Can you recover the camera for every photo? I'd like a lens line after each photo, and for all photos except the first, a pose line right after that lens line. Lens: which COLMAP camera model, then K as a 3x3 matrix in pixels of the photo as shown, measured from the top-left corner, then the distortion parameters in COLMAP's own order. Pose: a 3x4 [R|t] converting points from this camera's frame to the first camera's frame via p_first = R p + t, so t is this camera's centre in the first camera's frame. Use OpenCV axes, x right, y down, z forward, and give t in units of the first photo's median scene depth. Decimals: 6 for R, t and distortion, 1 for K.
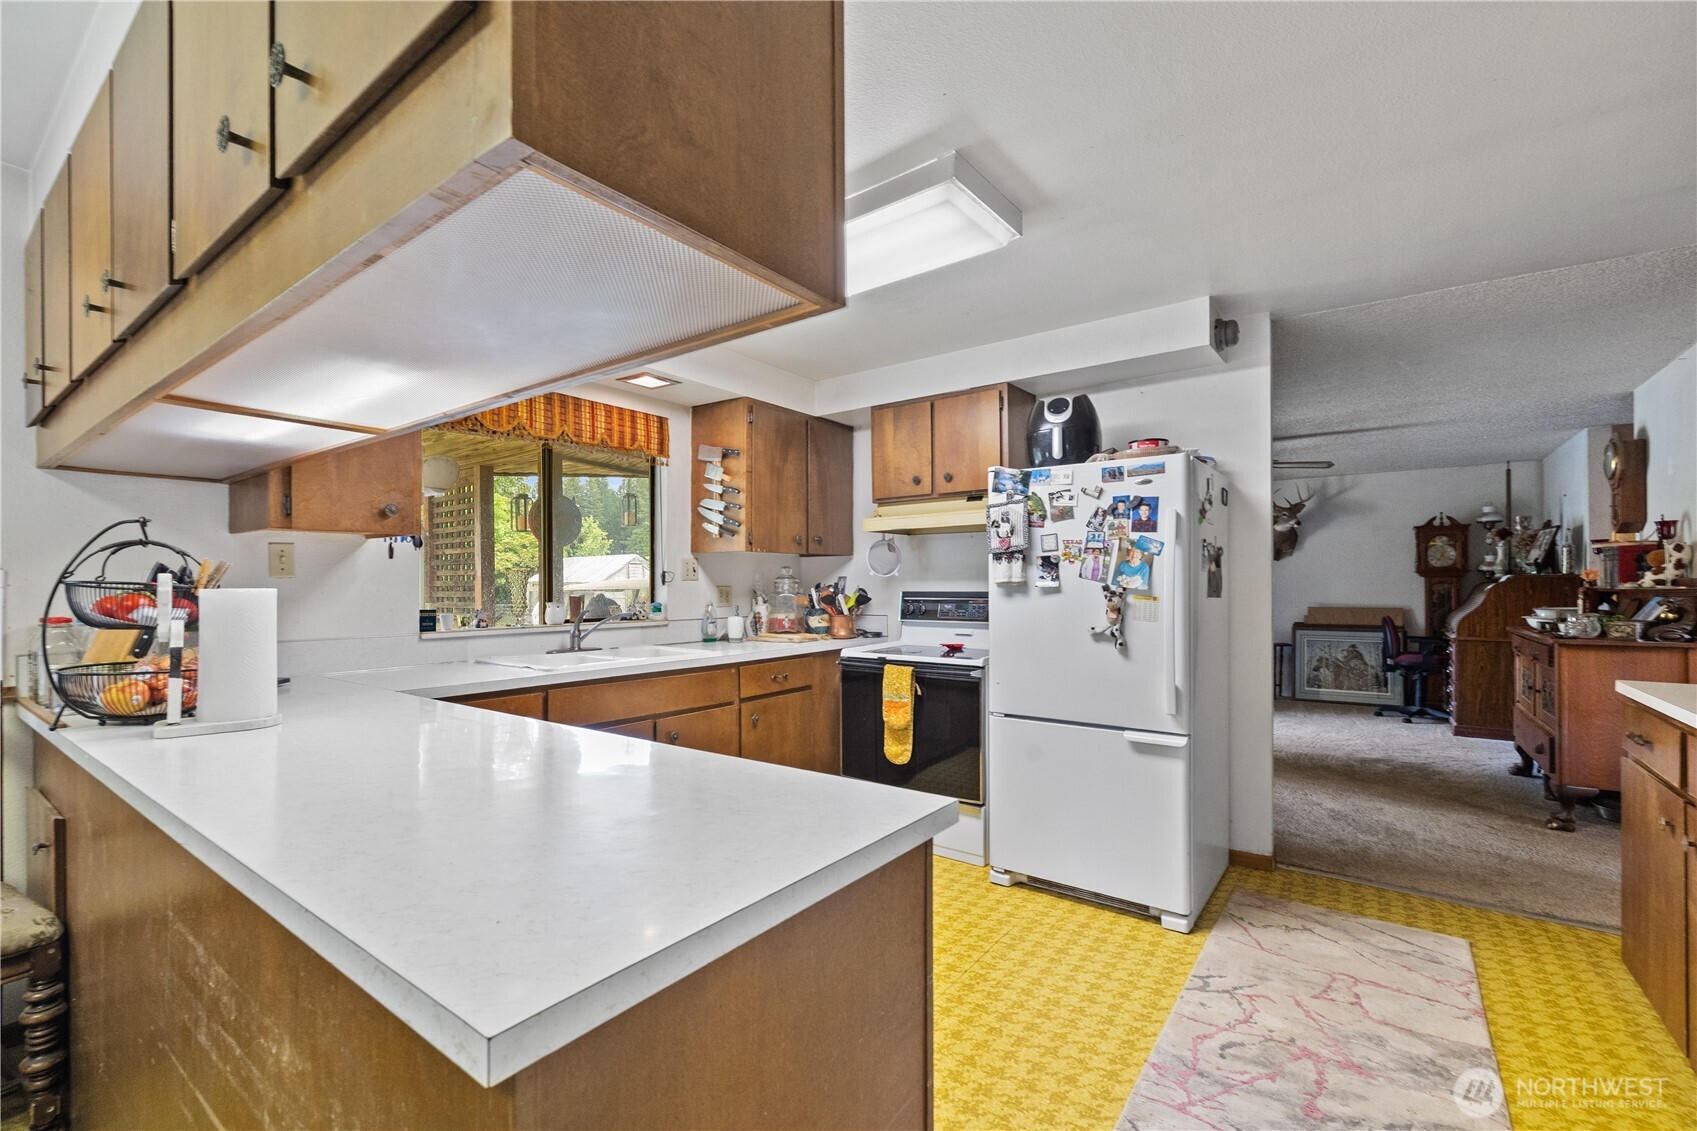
lens RADIAL K [[724.2, 0, 853.8], [0, 724.2, 574.9], [0, 0, 1]] dist [-0.015717, 0.000070]
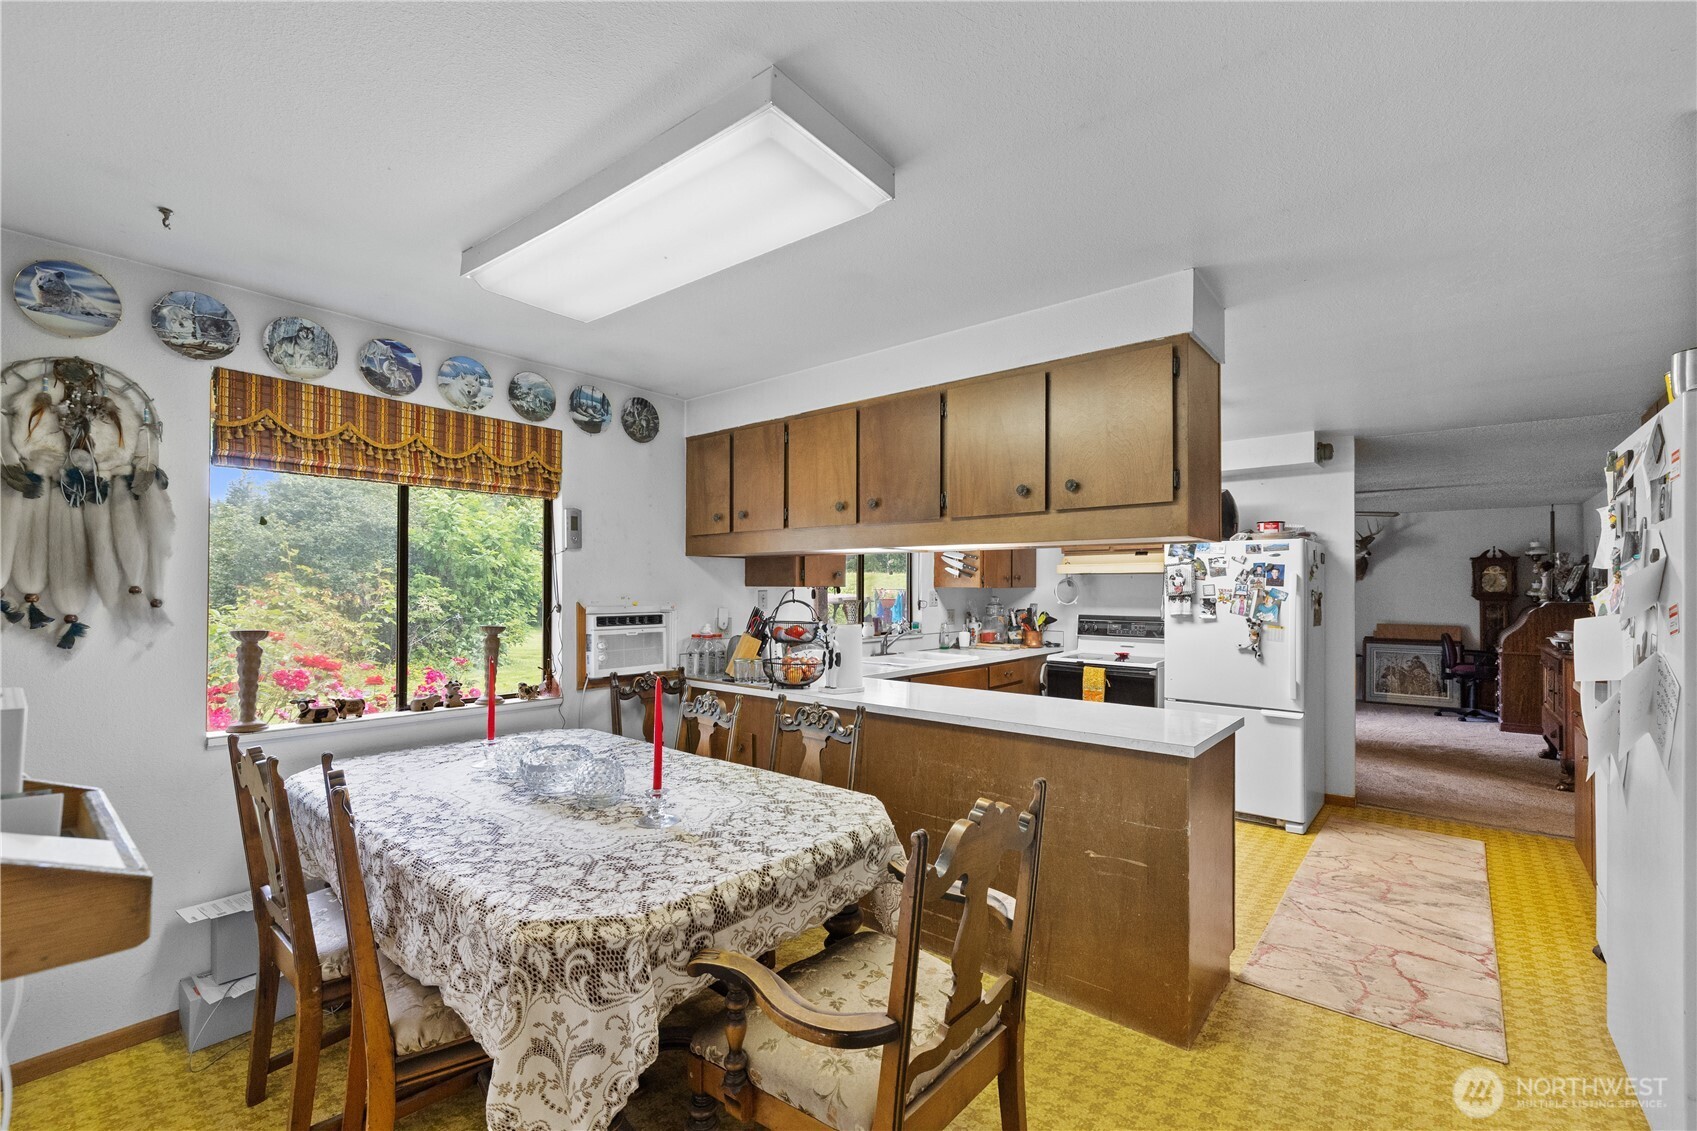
lens RADIAL K [[724.2, 0, 844.9], [0, 724.2, 573.4], [0, 0, 1]] dist [-0.015717, 0.000070]
pose [[0.997435, 0.006617, -0.071266, -0.334622], [-0.006976, 0.999964, -0.004791, -0.055708], [0.071232, 0.005276, 0.997446, -0.509759]]
